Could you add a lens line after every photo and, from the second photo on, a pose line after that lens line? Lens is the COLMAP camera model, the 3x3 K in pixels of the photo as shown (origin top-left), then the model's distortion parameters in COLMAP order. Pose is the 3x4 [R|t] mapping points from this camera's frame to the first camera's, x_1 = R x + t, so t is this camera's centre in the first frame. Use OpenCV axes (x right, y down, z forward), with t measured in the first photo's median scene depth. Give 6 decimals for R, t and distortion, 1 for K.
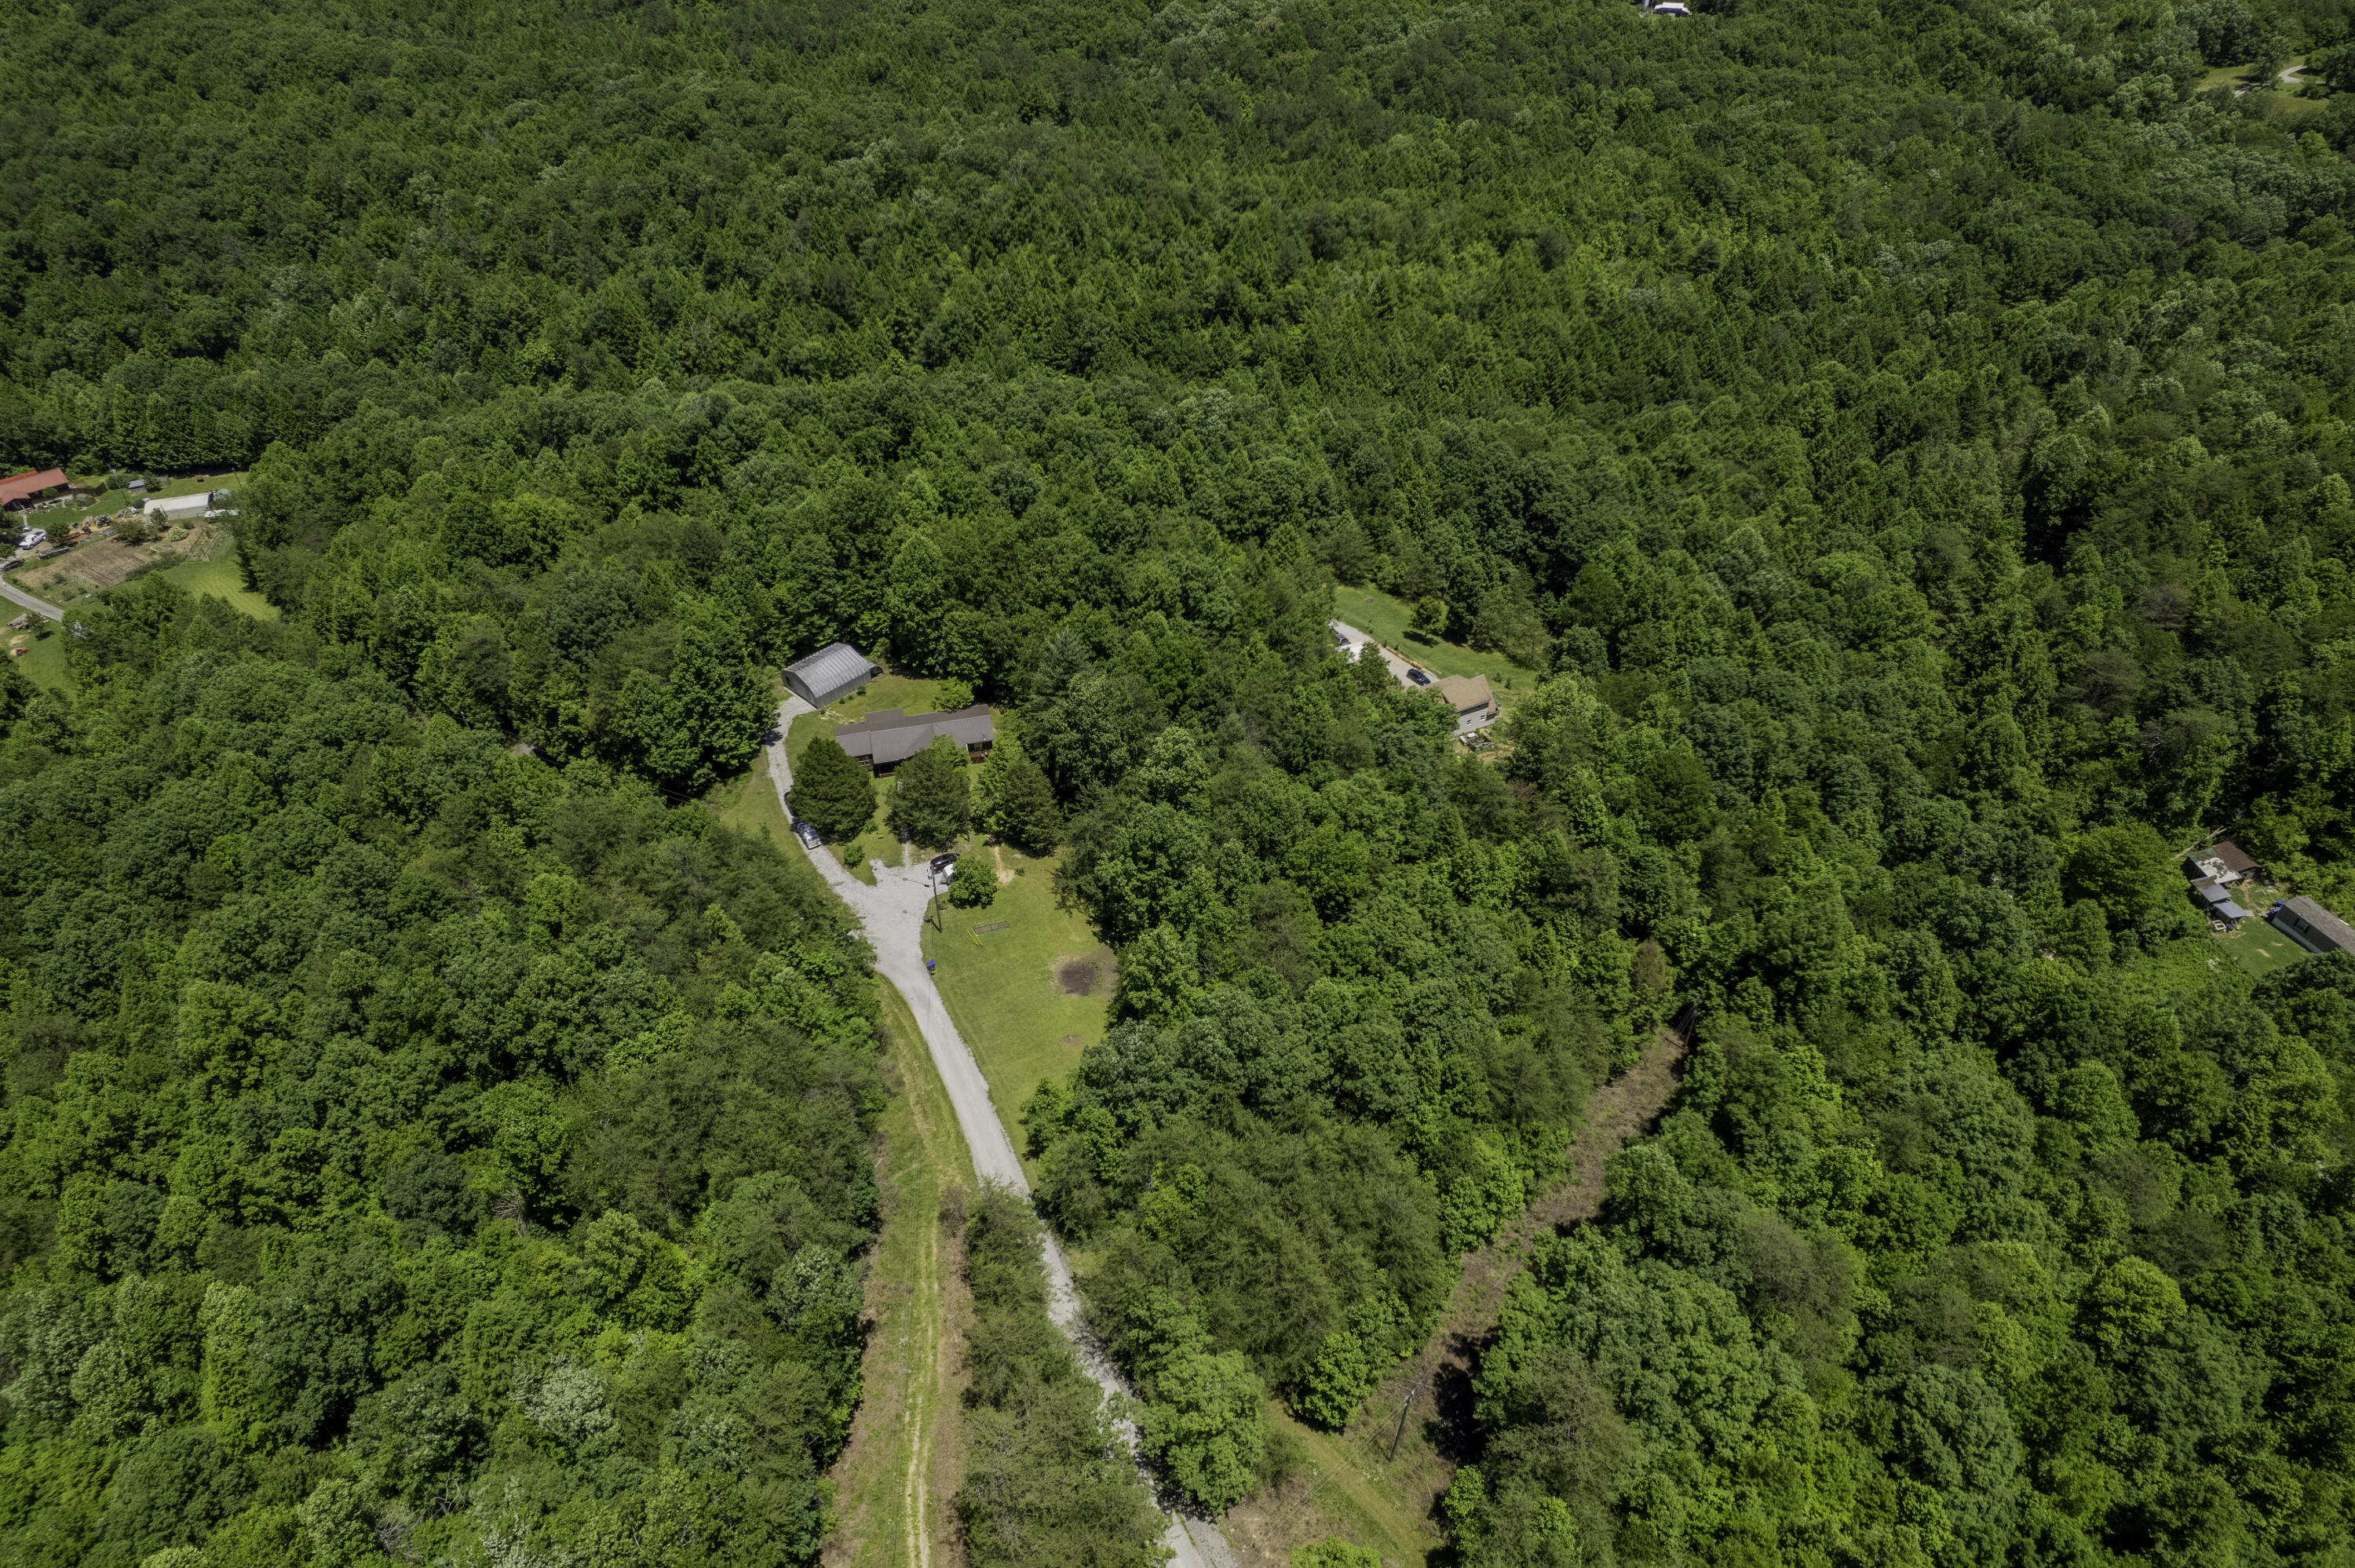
lens RADIAL K [[1464.1, 0, 1177.5], [0, 1464.1, 784.0], [0, 0, 1]] dist [-0.054830, 0.046113]
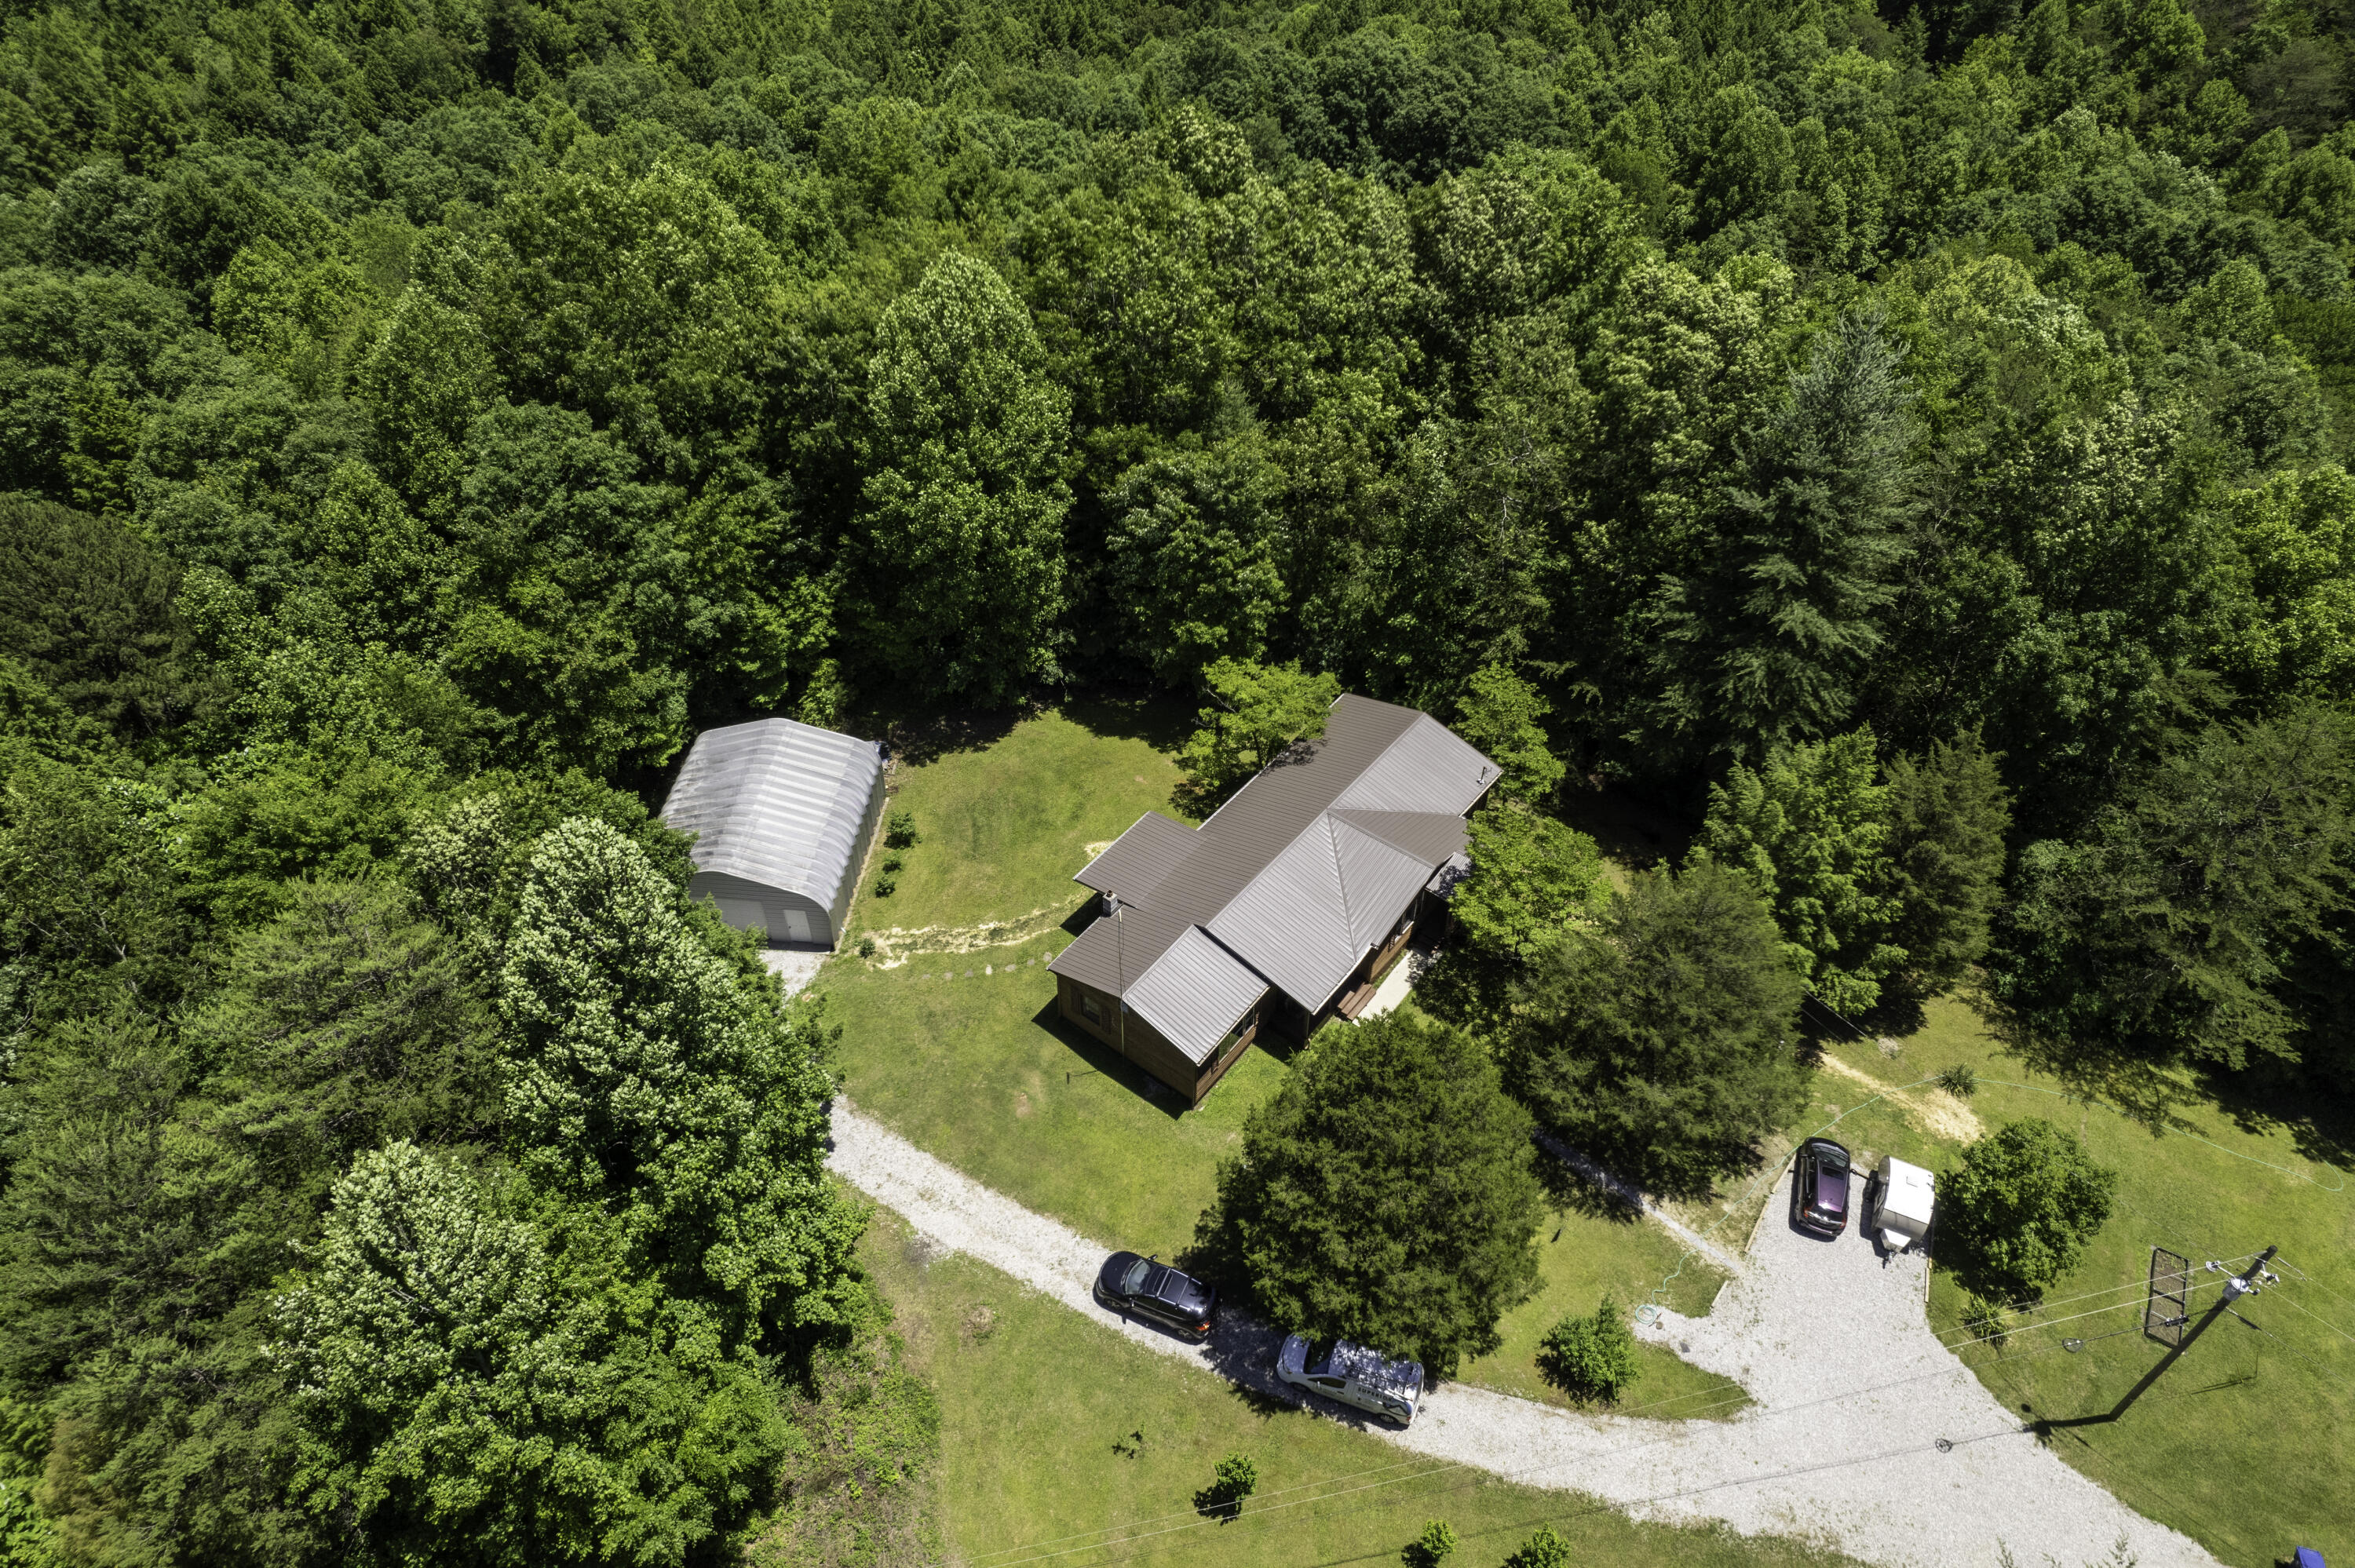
lens RADIAL K [[1508.8, 0, 1177.5], [0, 1508.8, 784.0], [0, 0, 1]] dist [-0.053863, 0.058205]
pose [[0.762954, -0.416619, 0.494298, -0.334111], [0.380794, 0.907531, 0.177153, -0.110478], [-0.522396, 0.053066, 0.851050, 0.719375]]
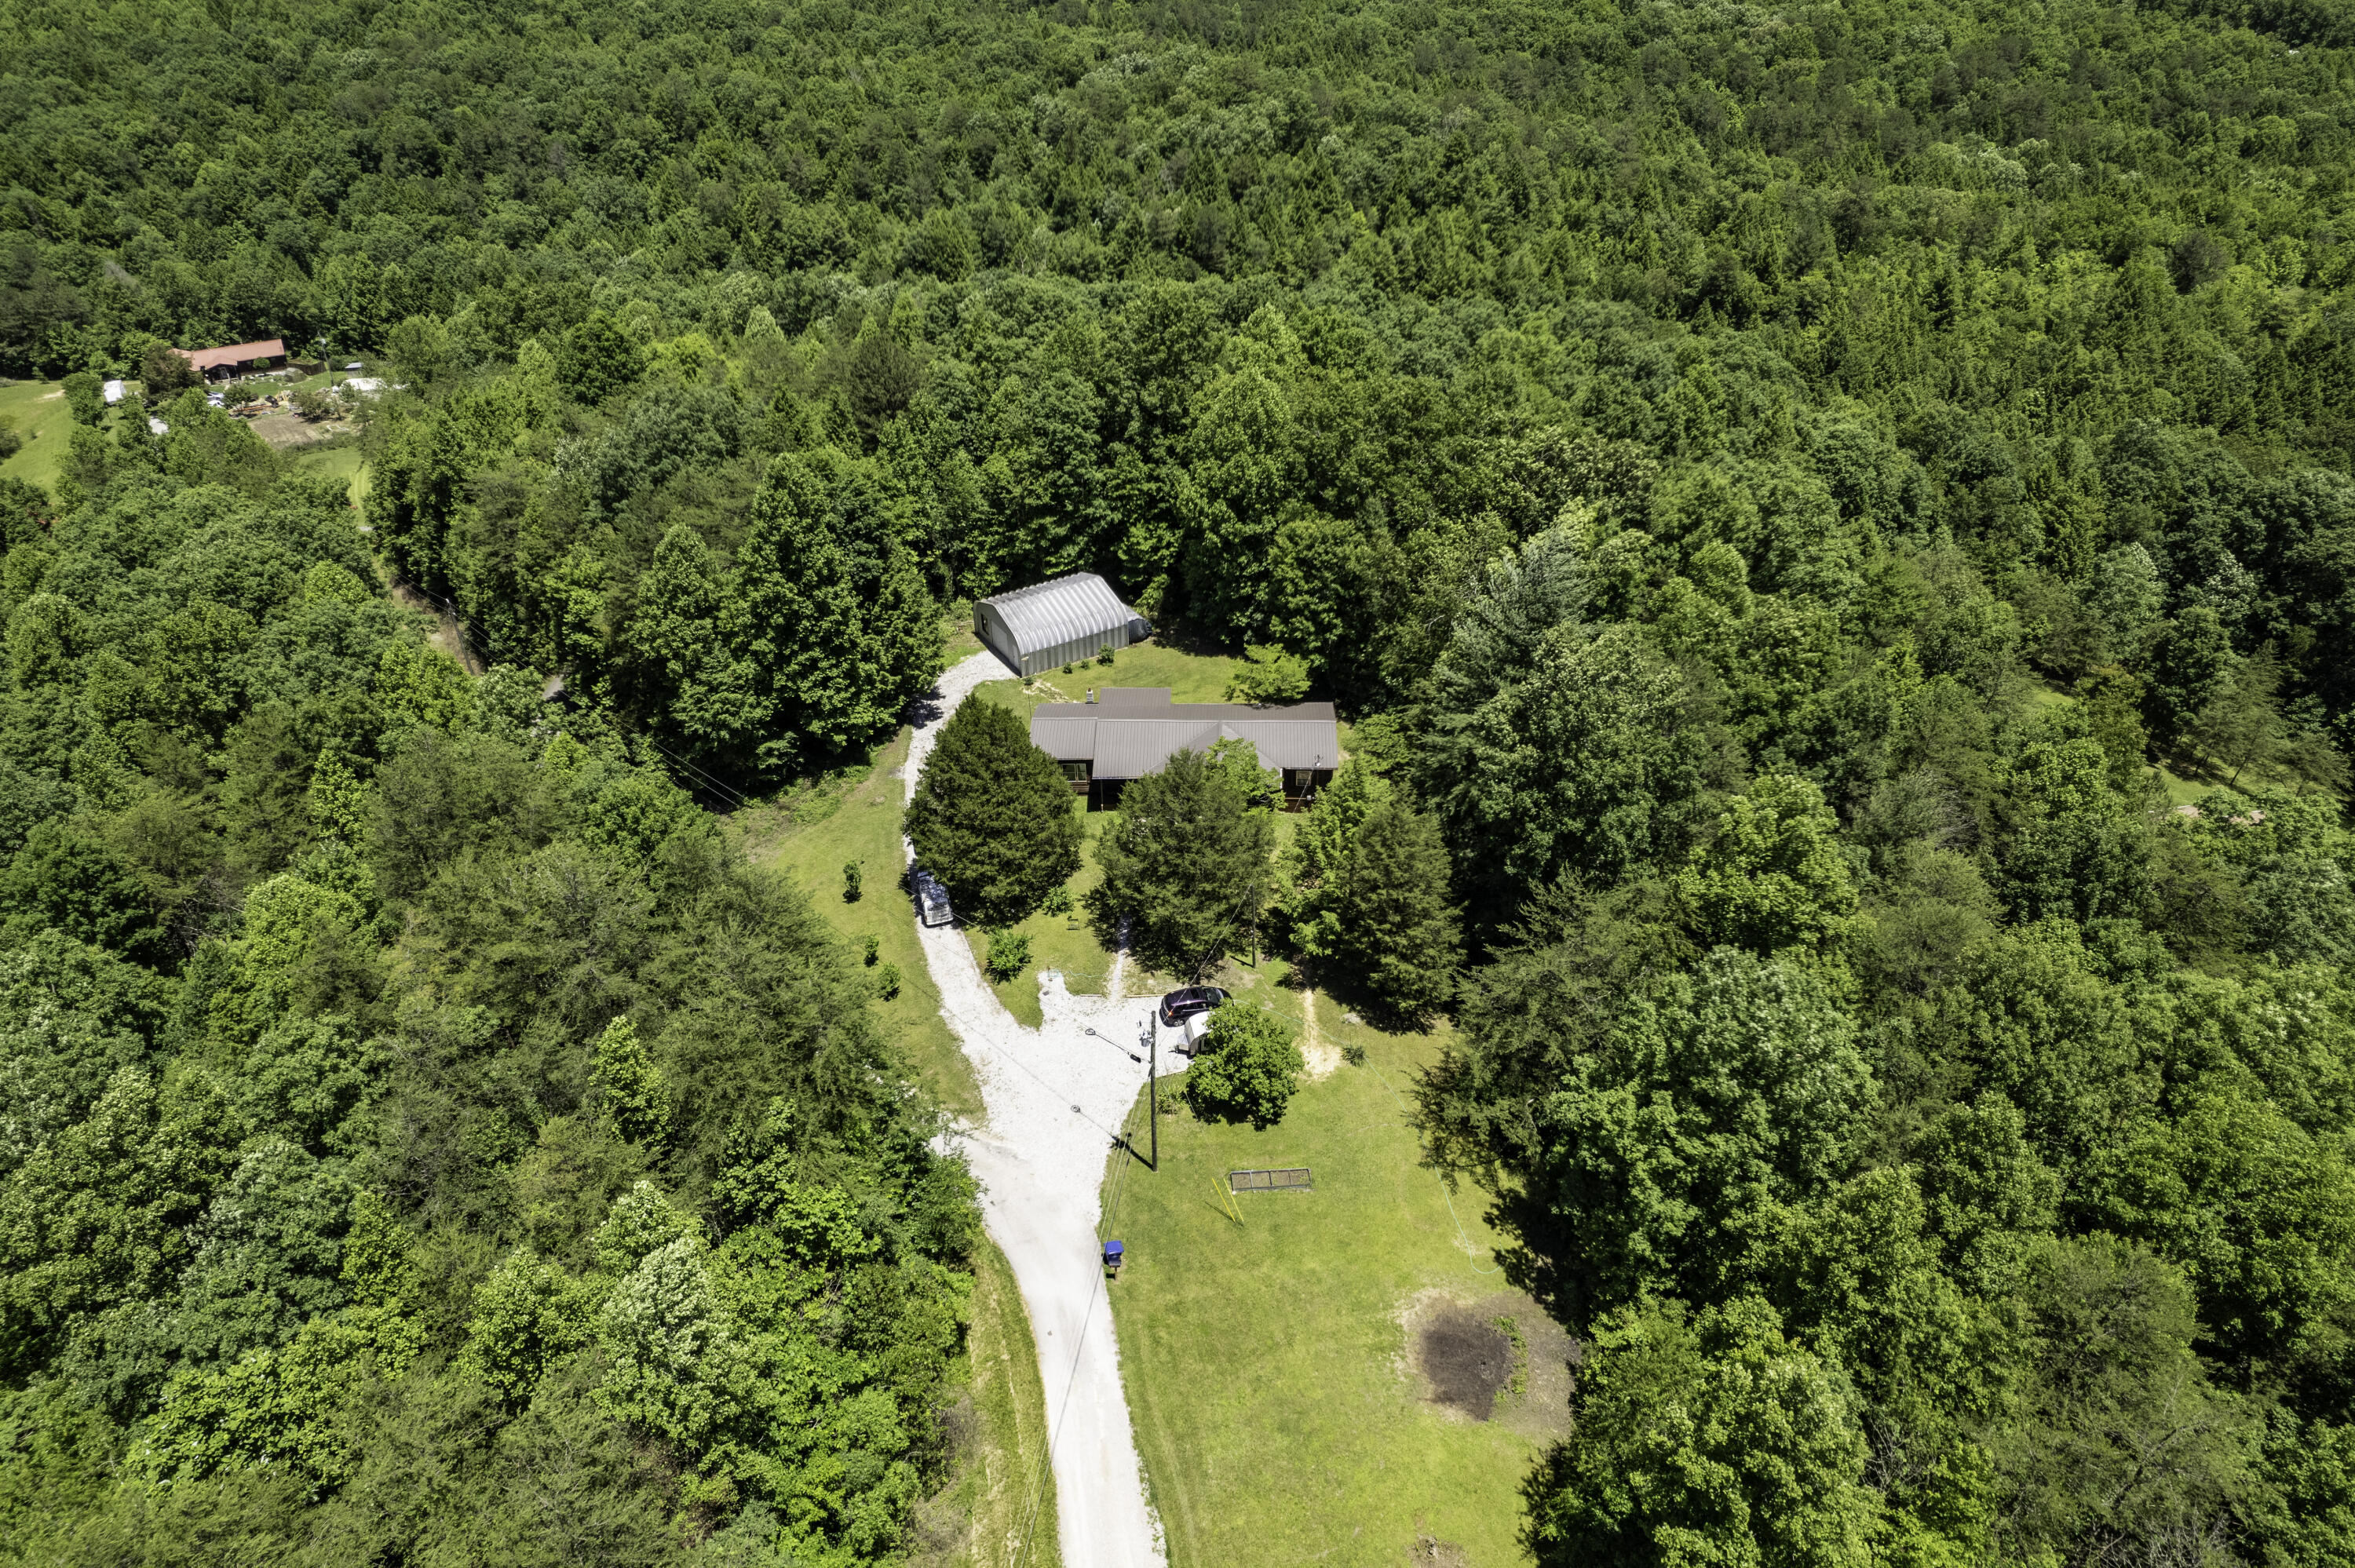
lens RADIAL K [[1464.1, 0, 1177.5], [0, 1464.1, 784.0], [0, 0, 1]] dist [-0.054830, 0.046113]
pose [[0.965515, 0.143692, -0.217104, -0.066818], [-0.160932, 0.984899, -0.063842, 0.014113], [0.204652, 0.096579, 0.974059, 0.490017]]
